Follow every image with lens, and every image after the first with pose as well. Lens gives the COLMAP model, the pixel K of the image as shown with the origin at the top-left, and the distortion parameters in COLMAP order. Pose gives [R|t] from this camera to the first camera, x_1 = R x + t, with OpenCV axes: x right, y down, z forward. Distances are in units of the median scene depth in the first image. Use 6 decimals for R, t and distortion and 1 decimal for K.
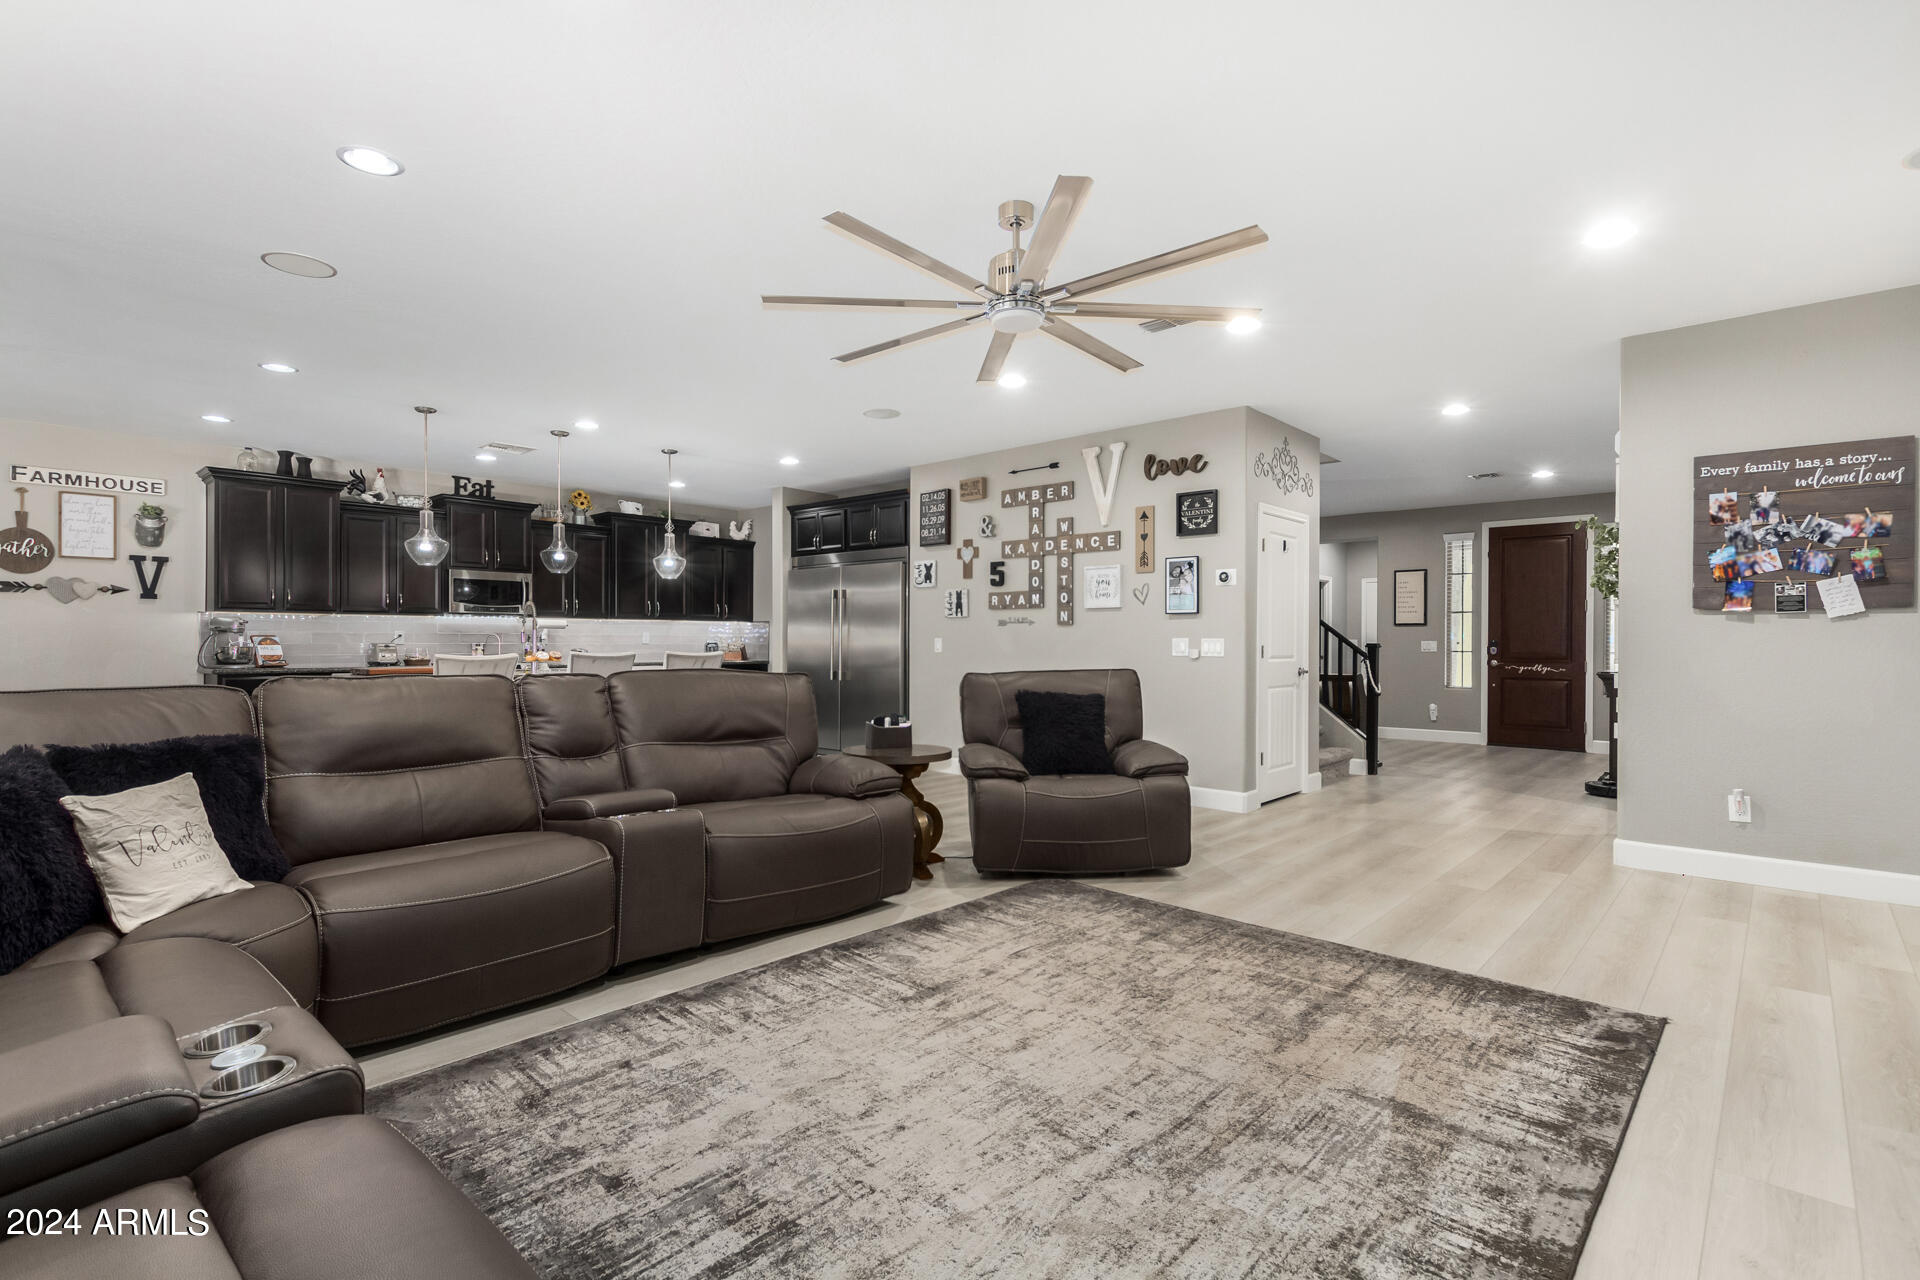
lens RADIAL K [[907.6, 0, 970.2], [0, 907.6, 643.8], [0, 0, 1]] dist [0.007630, -0.002291]
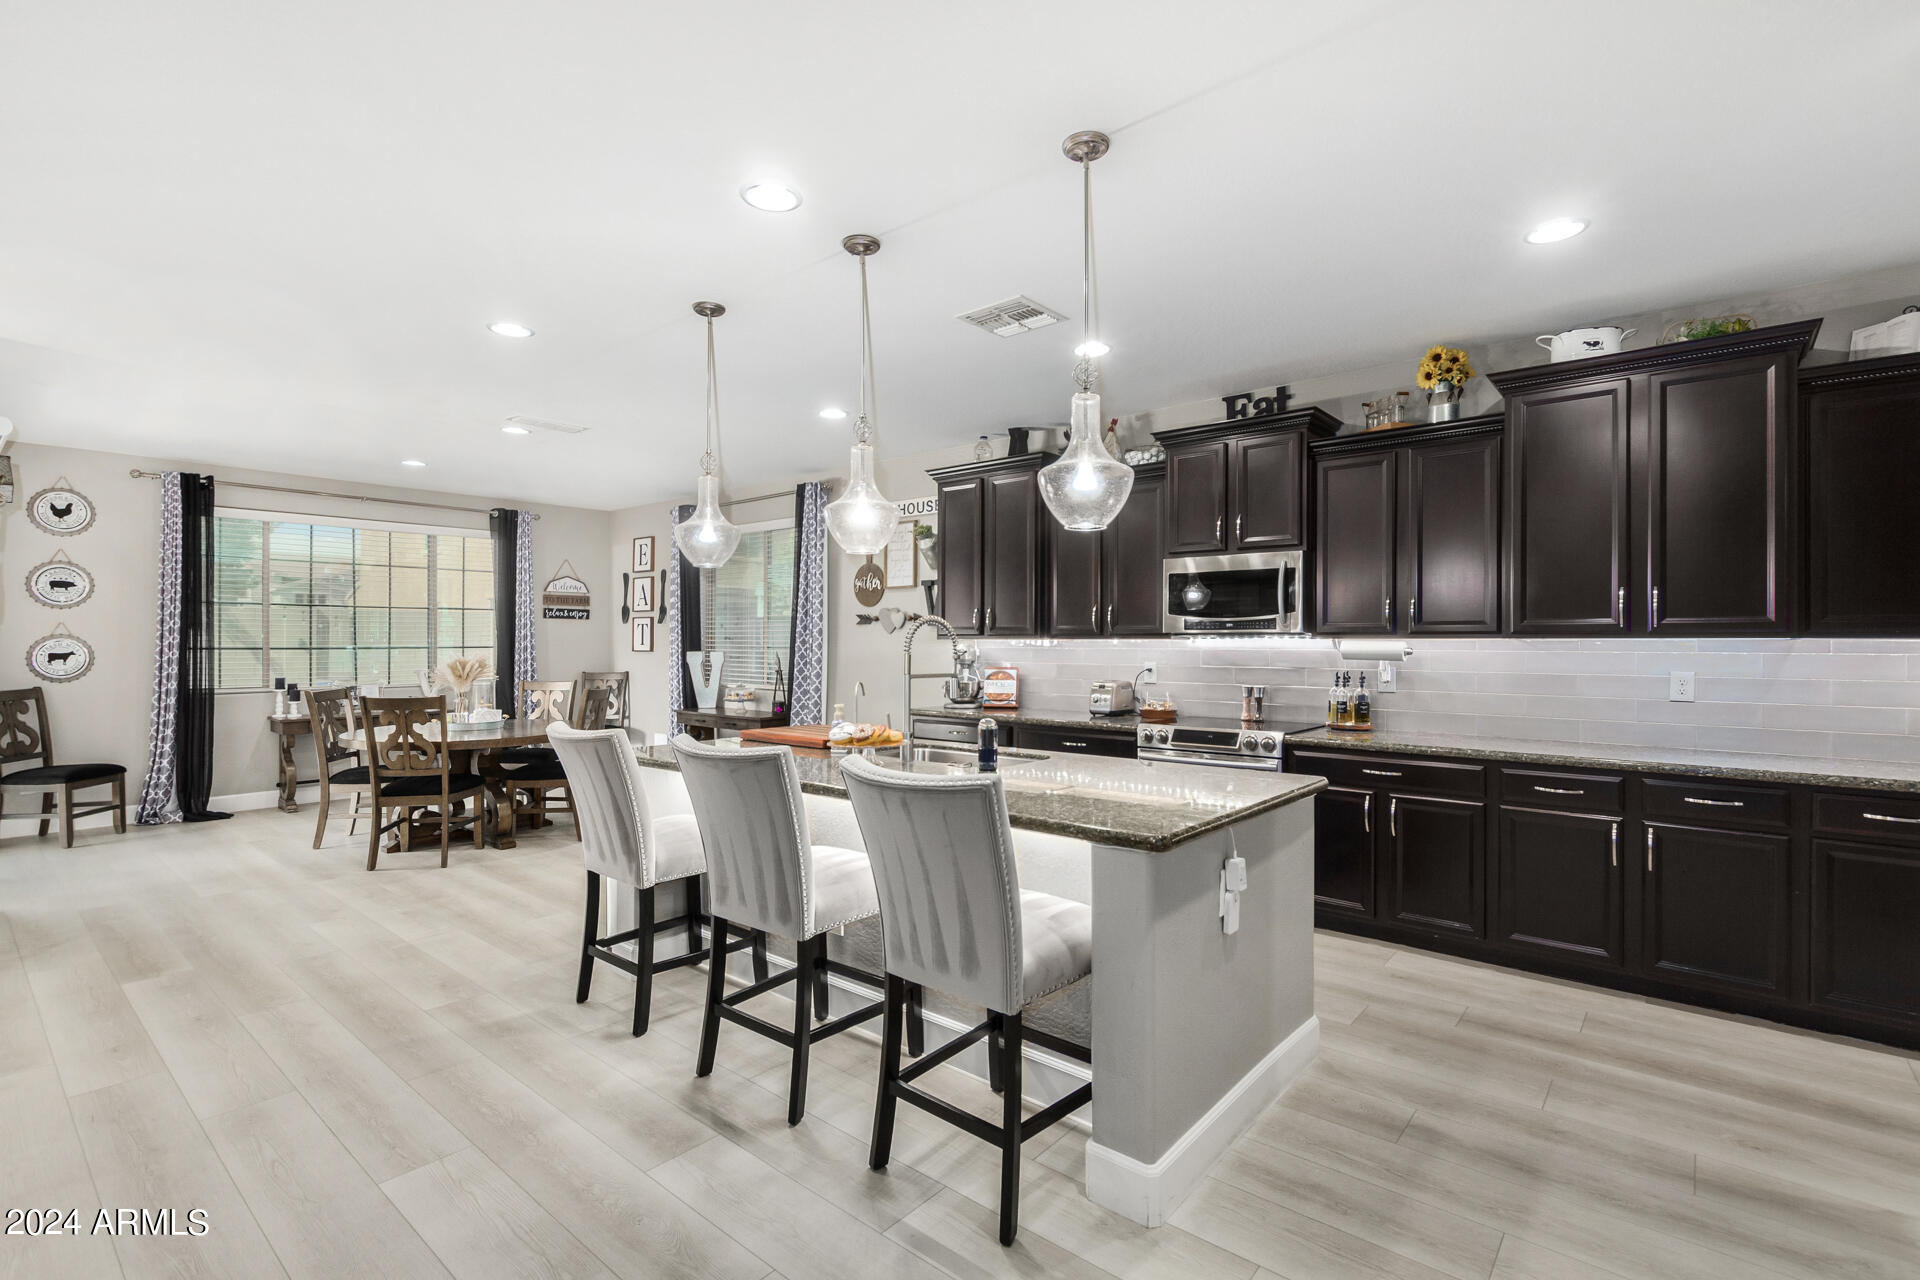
lens RADIAL K [[883.4, 0, 965.9], [0, 883.4, 641.2], [0, 0, 1]] dist [0.009361, -0.004422]
pose [[0.029527, -0.002851, -0.999560, -0.010812], [-0.002500, 0.999993, -0.002926, -0.053729], [0.999561, 0.002586, 0.029520, 1.692659]]
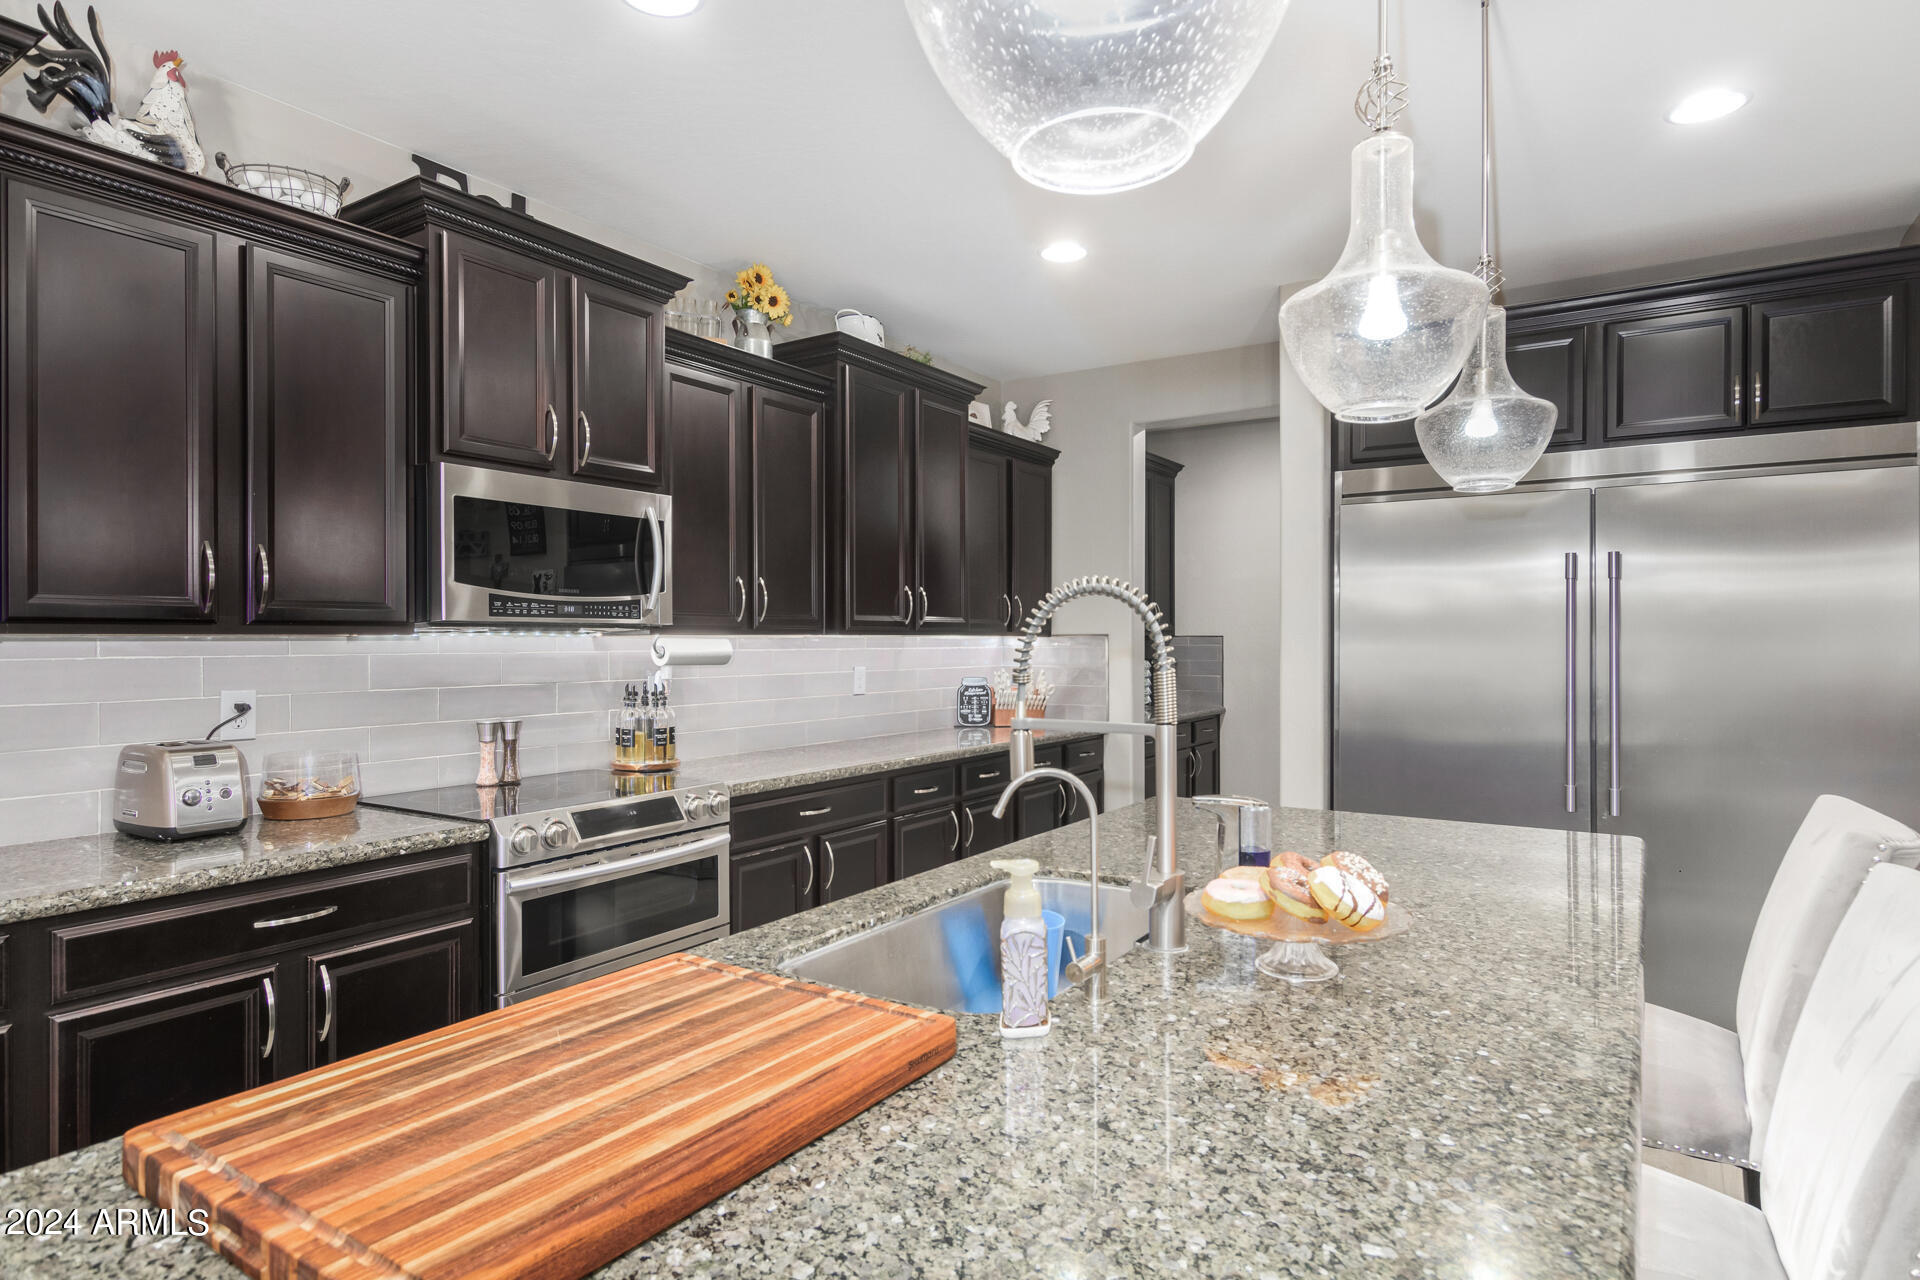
lens RADIAL K [[1040.6, 0, 960.3], [0, 1040.6, 631.4], [0, 0, 1]] dist [0.003252, -0.000356]
pose [[0.990856, 0.005568, 0.134809, -0.911143], [-0.005355, 0.999984, -0.001945, -0.062953], [-0.134818, 0.001206, 0.990870, 1.331654]]
